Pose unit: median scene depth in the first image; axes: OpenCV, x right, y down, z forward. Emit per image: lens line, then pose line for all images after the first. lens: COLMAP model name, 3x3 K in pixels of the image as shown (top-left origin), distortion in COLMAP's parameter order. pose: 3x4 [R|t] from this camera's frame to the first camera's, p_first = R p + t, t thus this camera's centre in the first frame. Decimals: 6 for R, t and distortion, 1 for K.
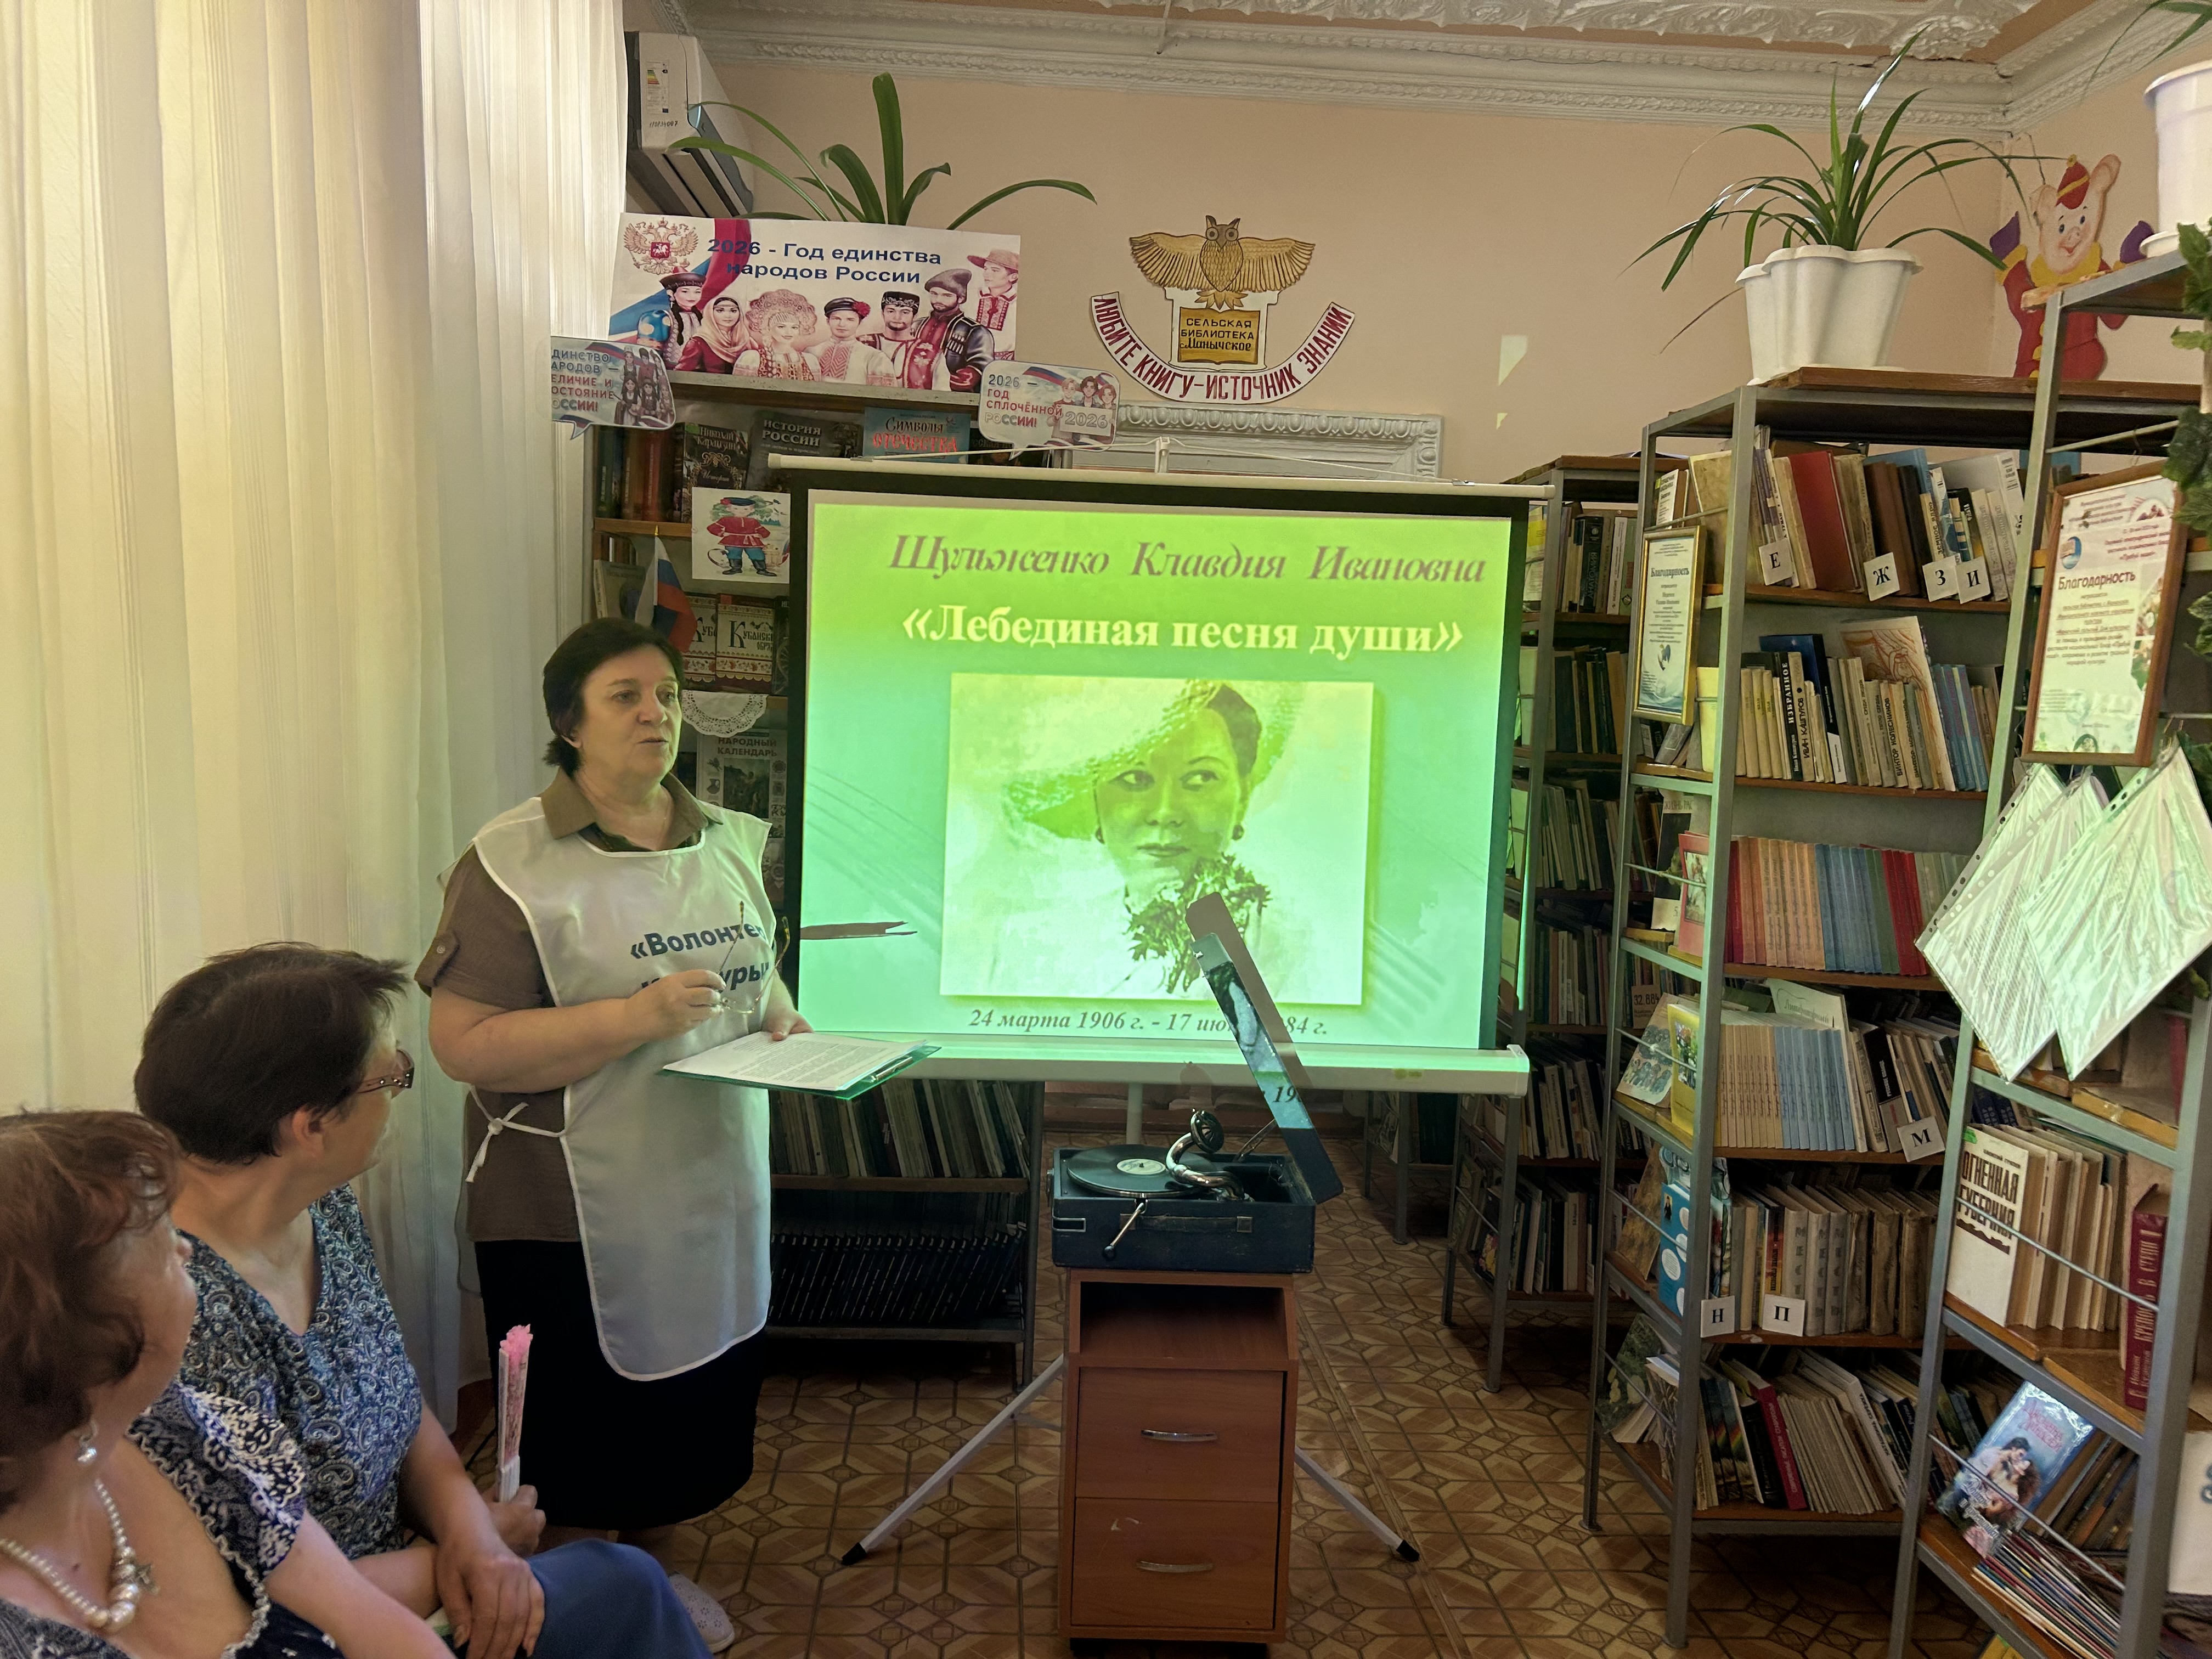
lens RADIAL K [[1665.8, 0, 1098.9], [0, 1665.8, 822.8], [0, 0, 1]] dist [0.062078, -0.059447]
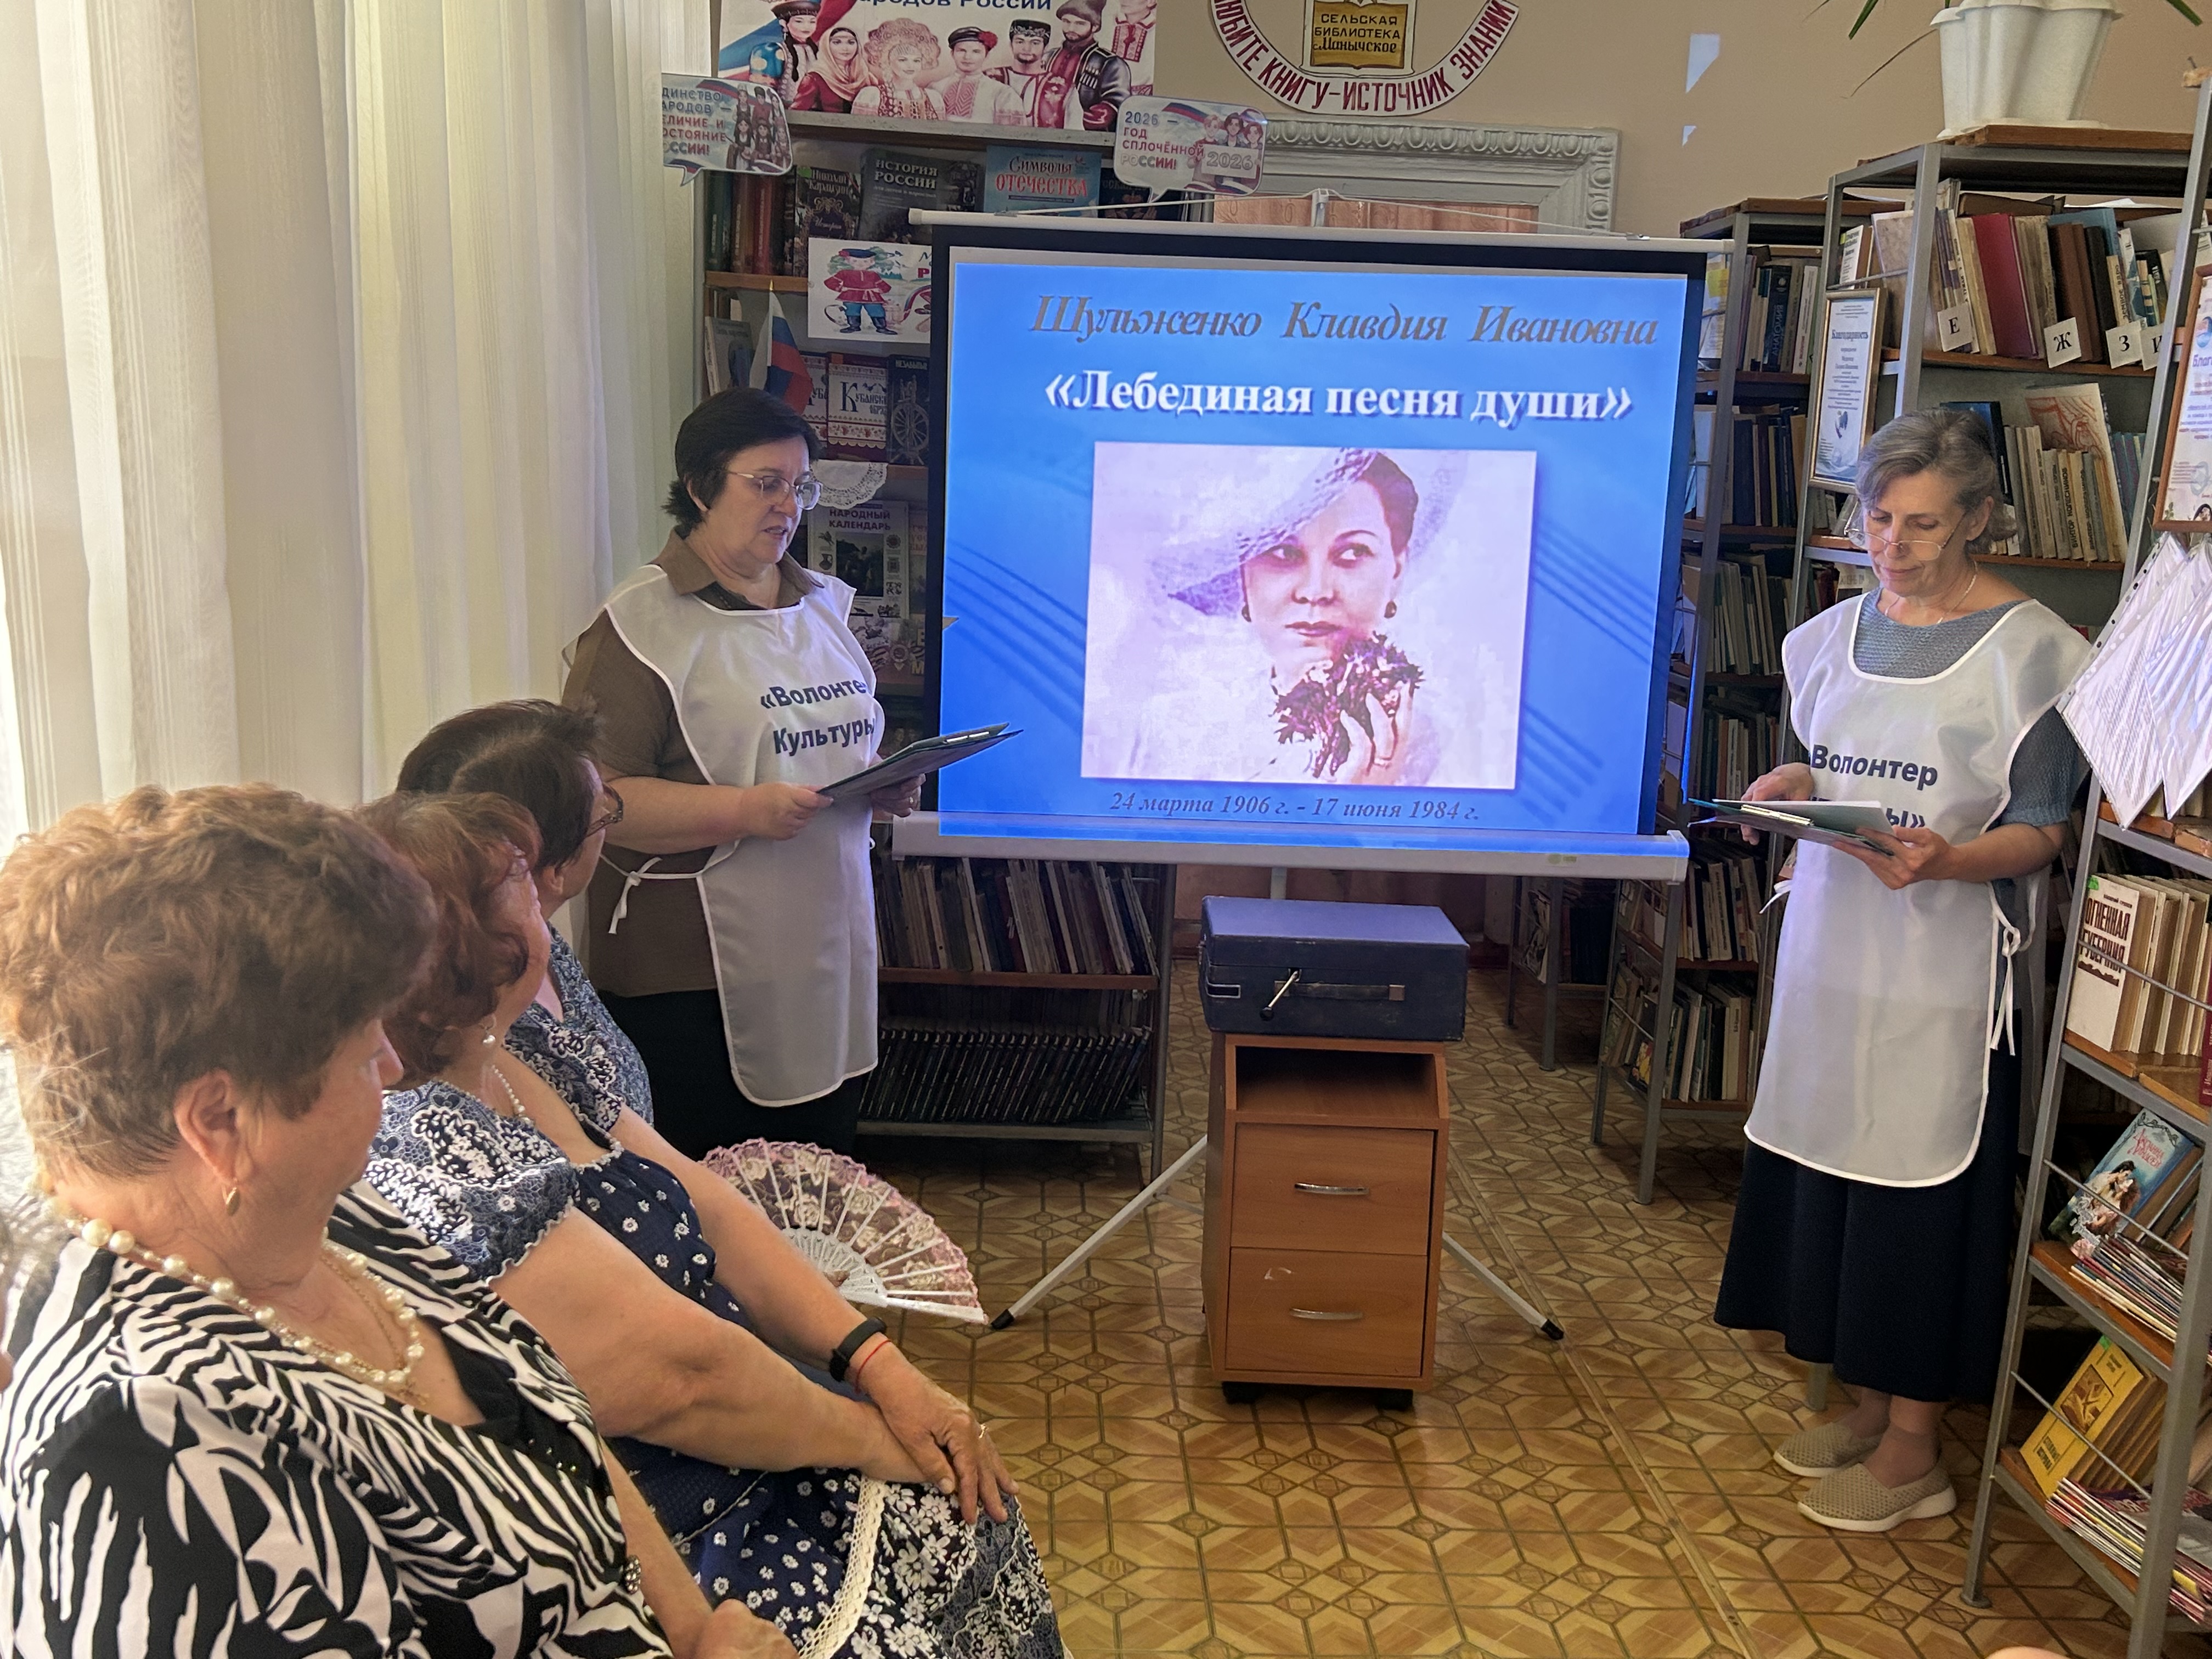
lens RADIAL K [[2162.6, 0, 1112.5], [0, 2162.6, 811.0], [0, 0, 1]] dist [0.066184, 0.000000]
pose [[0.999765, 0.005550, -0.020961, -0.046123], [-0.003708, 0.996209, 0.086917, 0.012725], [0.021364, -0.086819, 0.995995, -0.237482]]
